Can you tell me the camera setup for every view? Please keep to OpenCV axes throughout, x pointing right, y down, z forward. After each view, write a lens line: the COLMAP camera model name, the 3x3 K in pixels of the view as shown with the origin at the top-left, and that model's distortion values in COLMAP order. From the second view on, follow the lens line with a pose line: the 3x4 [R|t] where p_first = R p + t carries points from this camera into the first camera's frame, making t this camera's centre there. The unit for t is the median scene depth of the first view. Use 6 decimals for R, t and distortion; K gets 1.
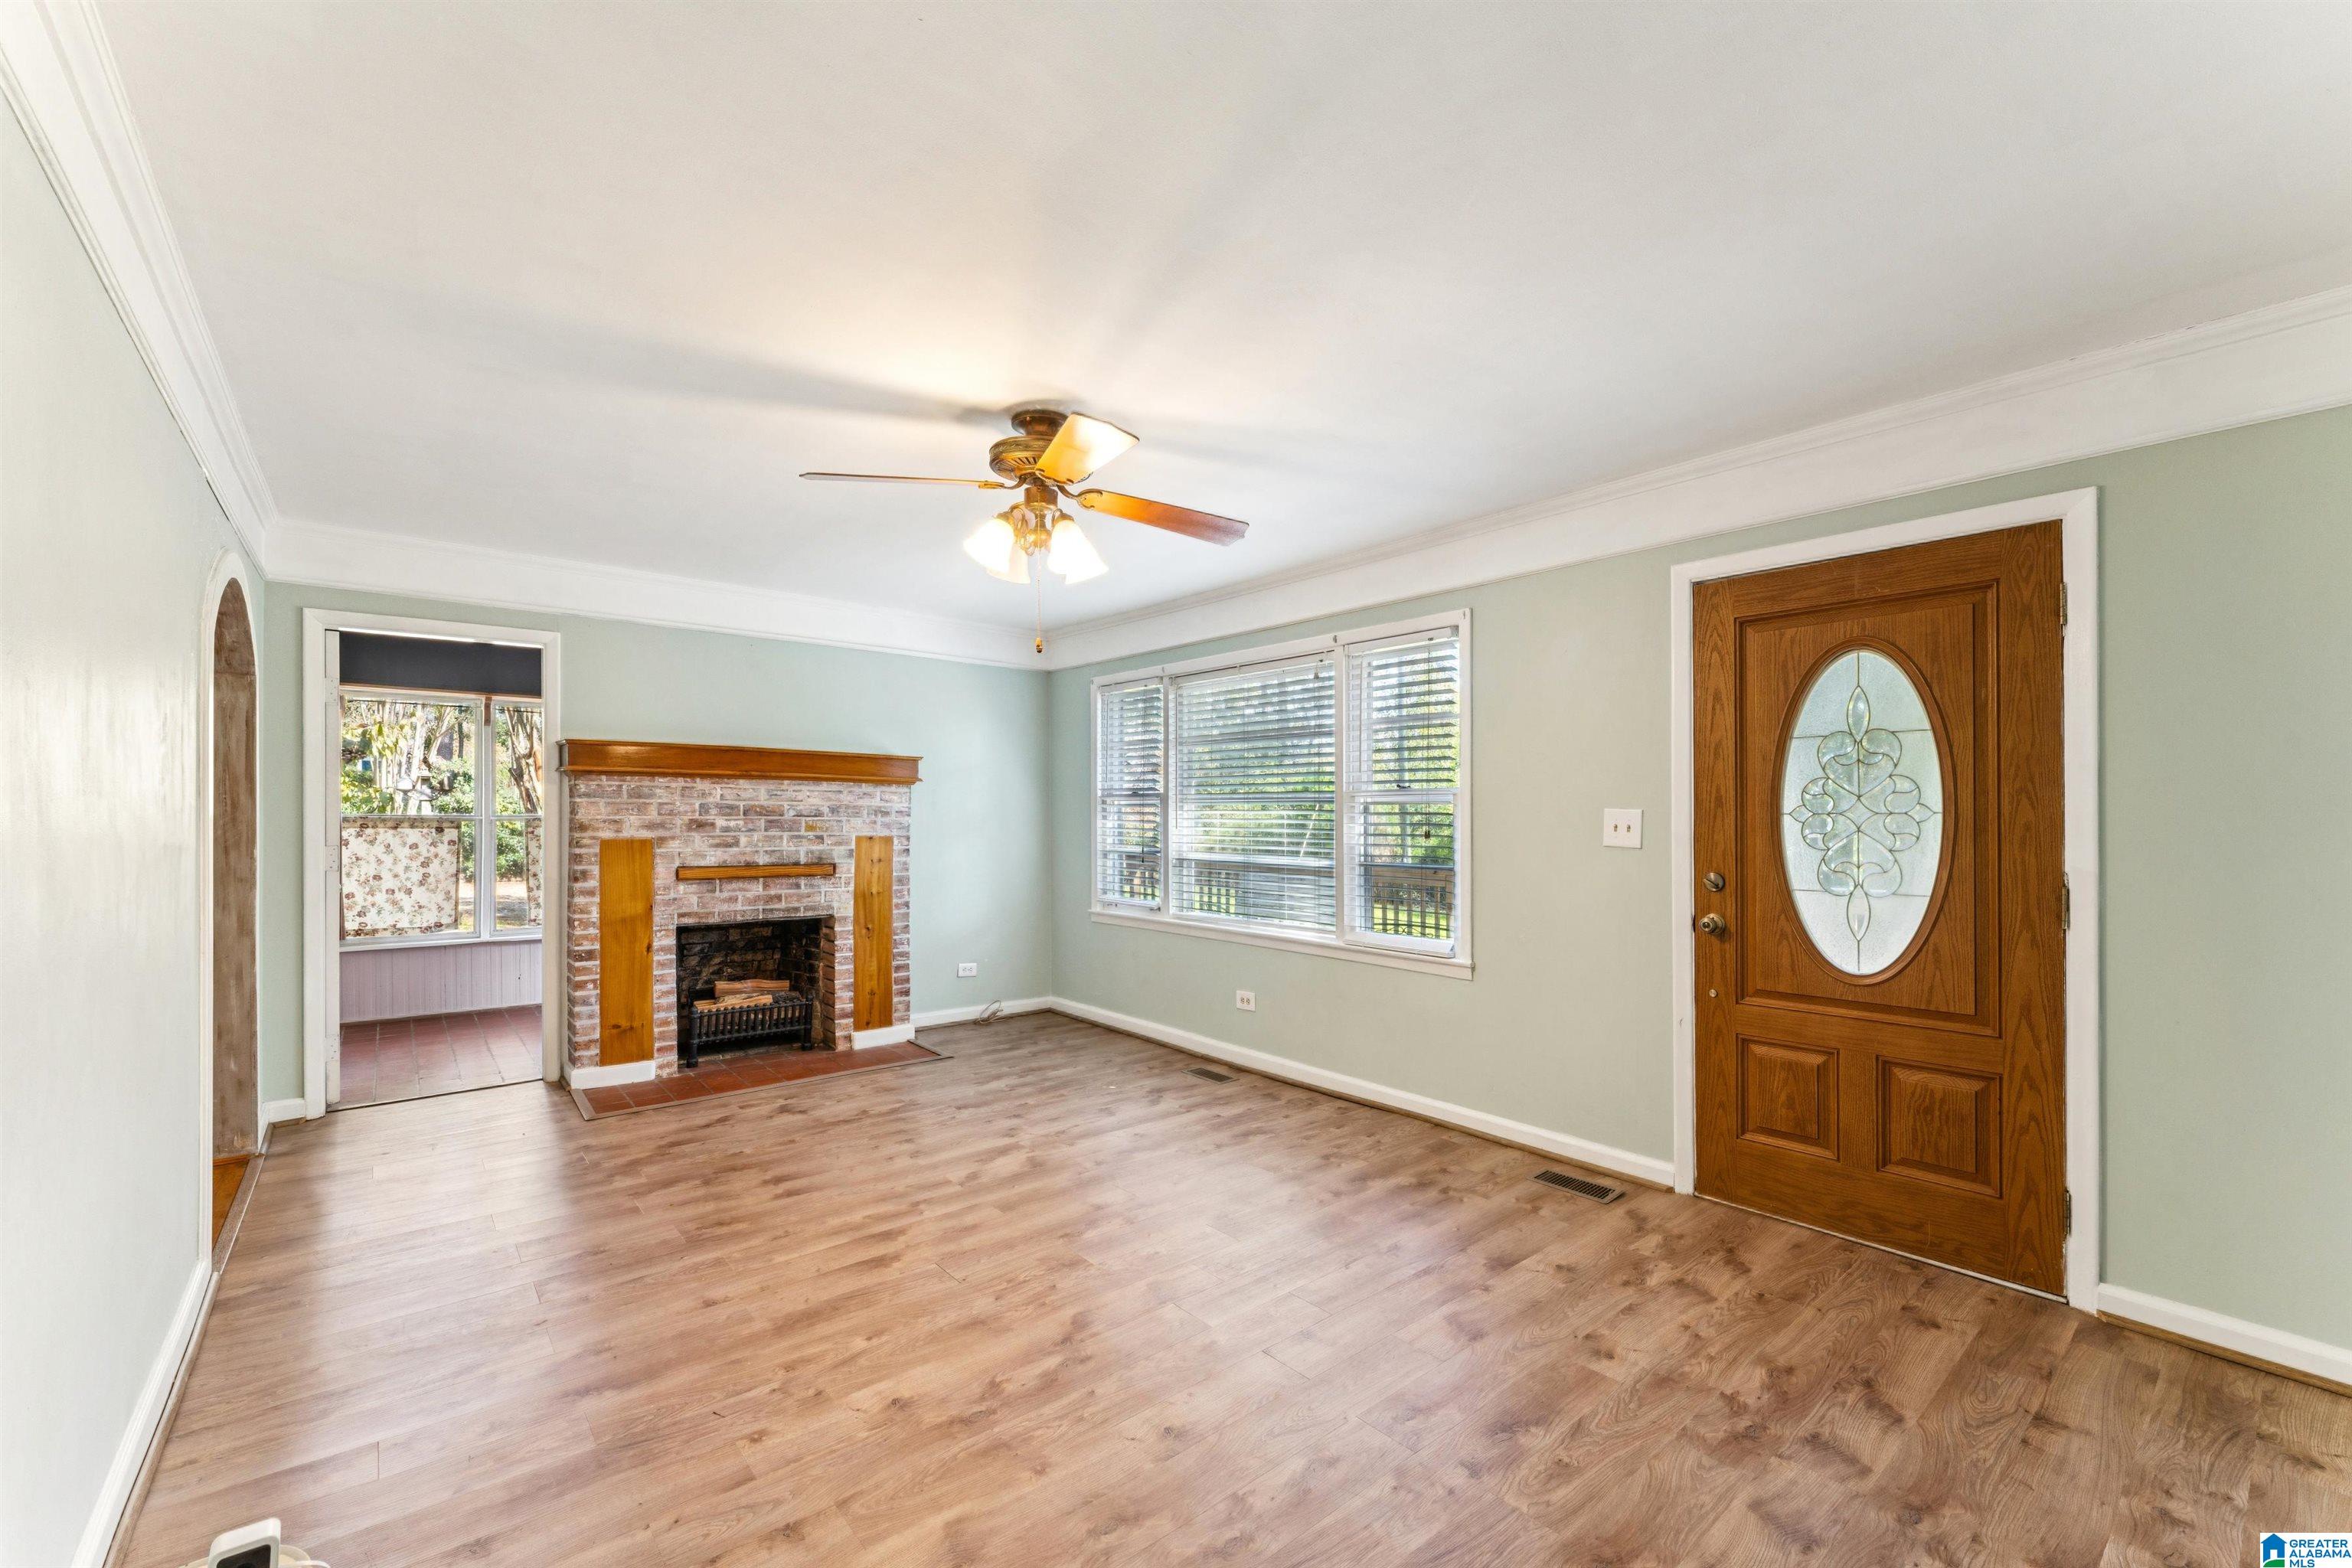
lens RADIAL K [[957.1, 0, 1179.2], [0, 957.1, 819.2], [0, 0, 1]] dist [0.001051, 0.000054]
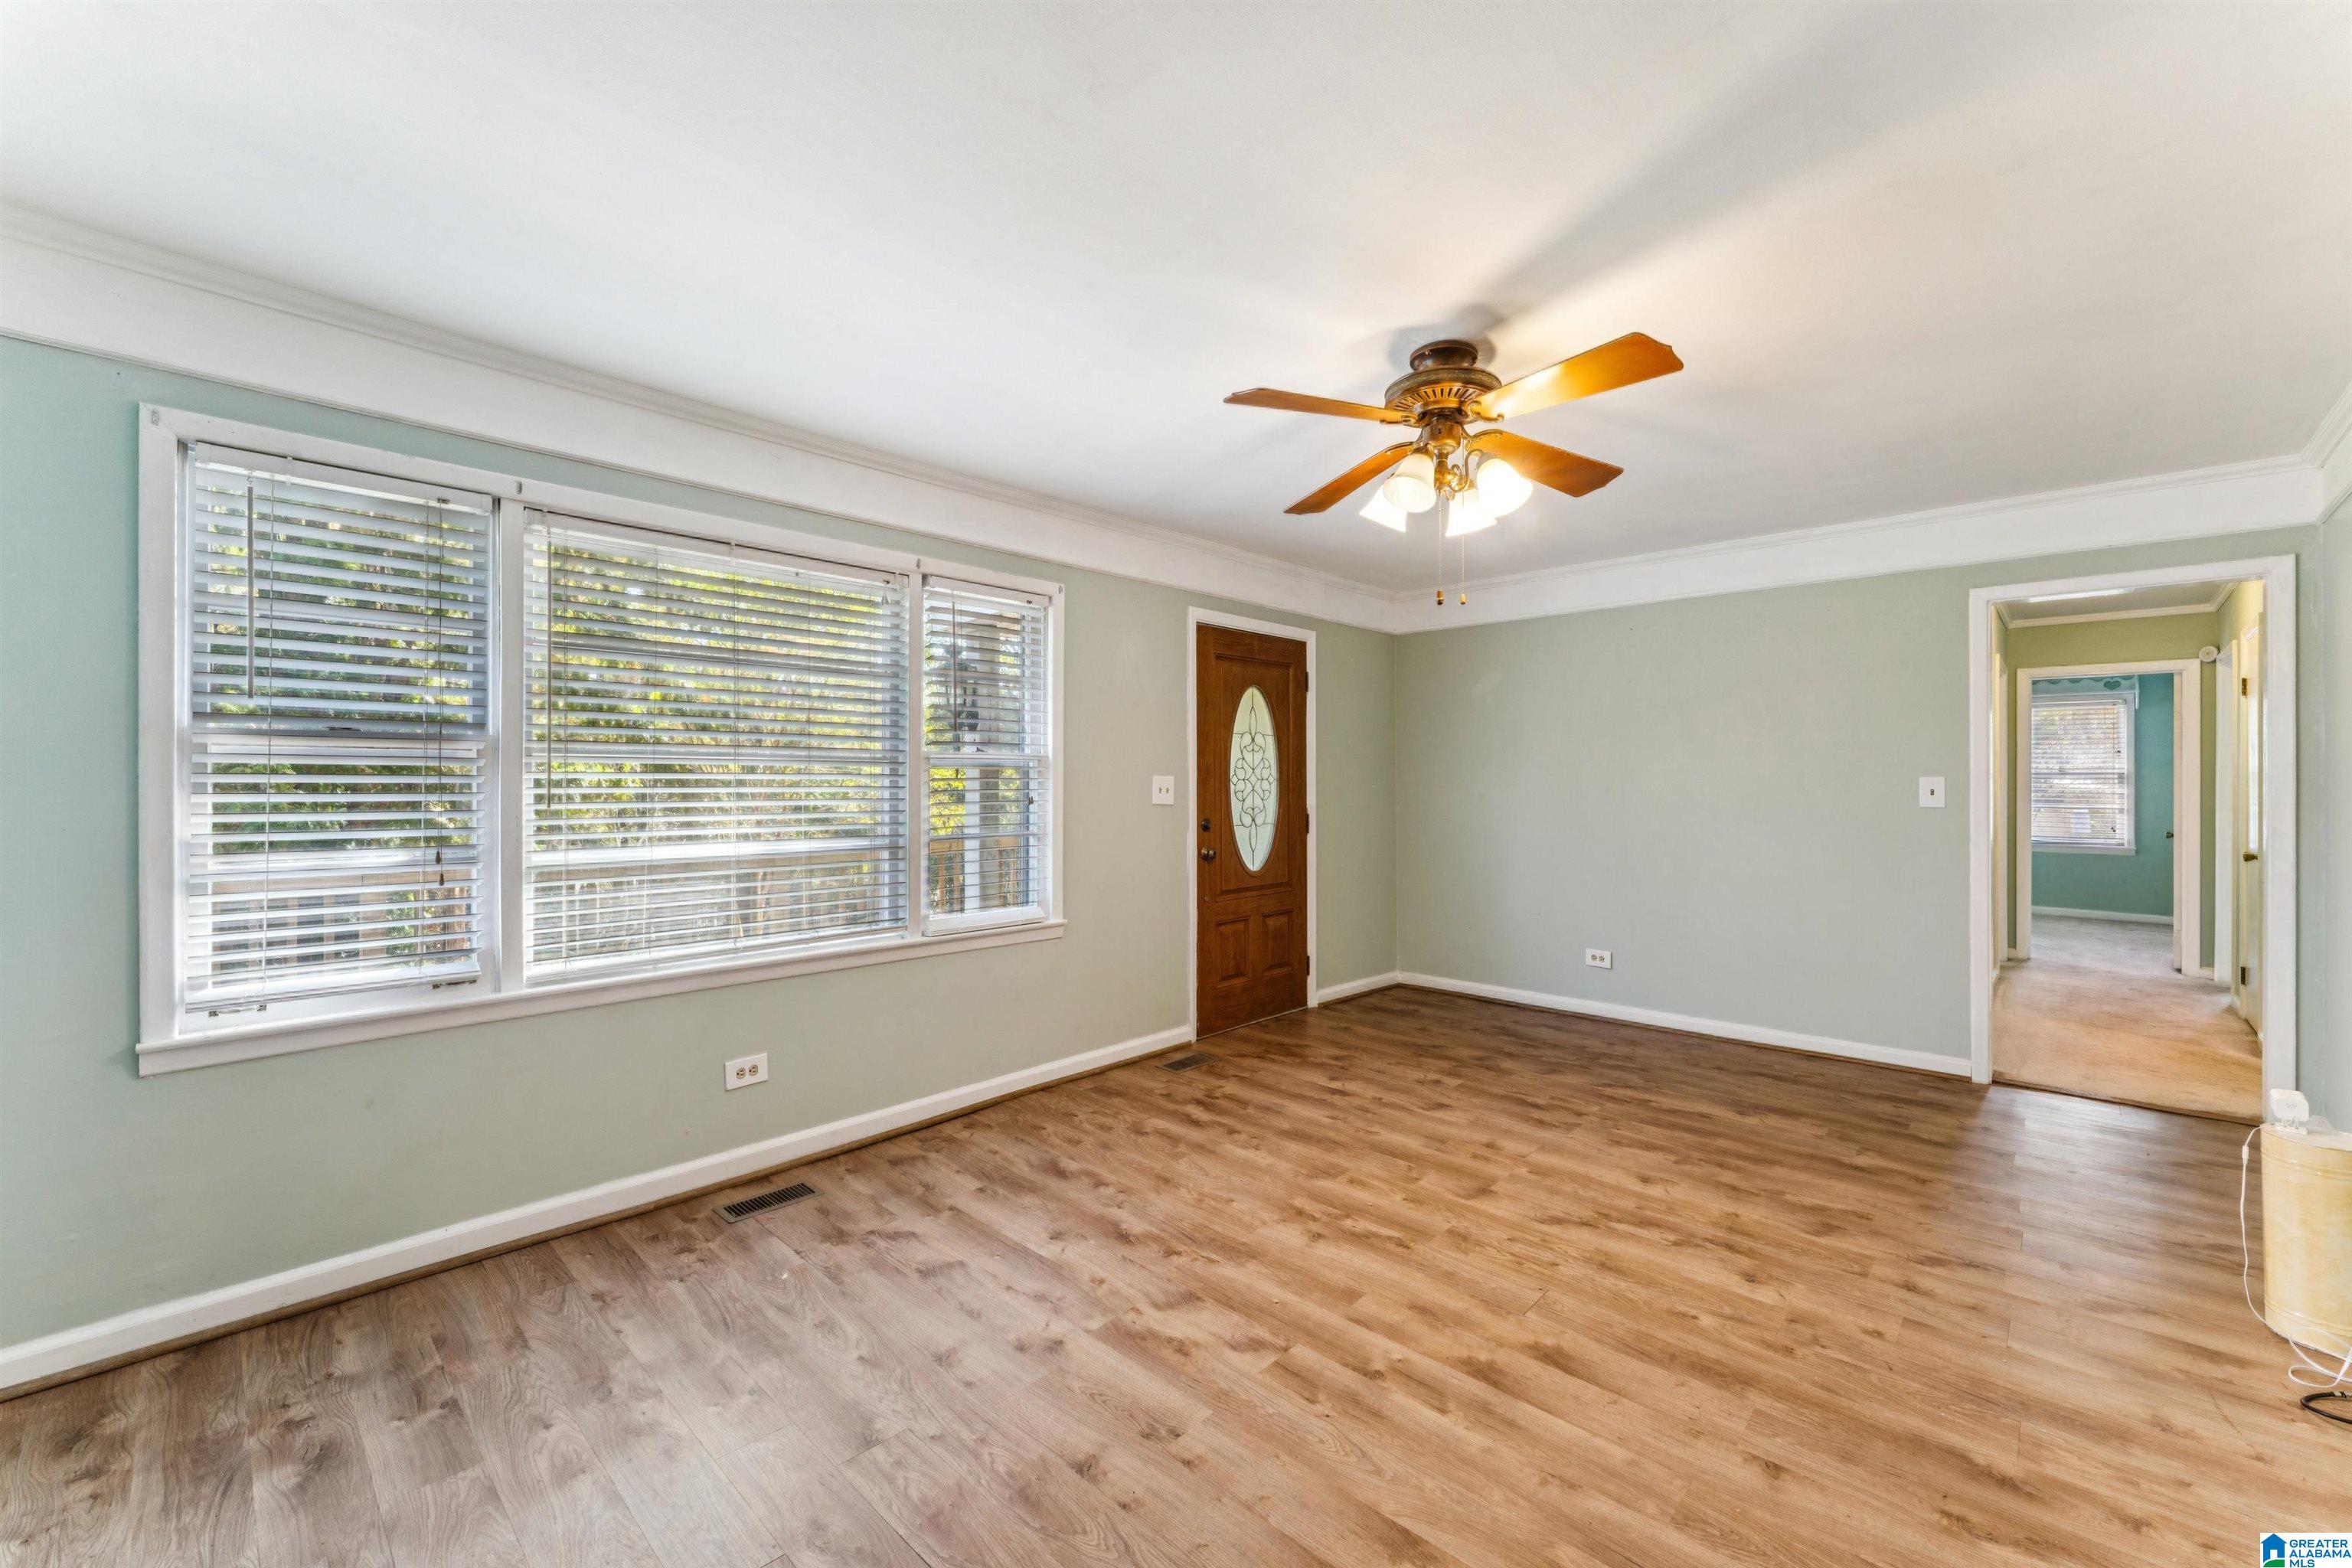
lens RADIAL K [[944.0, 0, 1176.0], [0, 944.0, 784.0], [0, 0, 1]] dist [0.001799, -0.000104]
pose [[-0.109538, -0.007049, 0.993958, -0.887706], [0.002398, 0.999970, 0.007356, -0.009857], [-0.993980, 0.003189, -0.109517, 1.182842]]
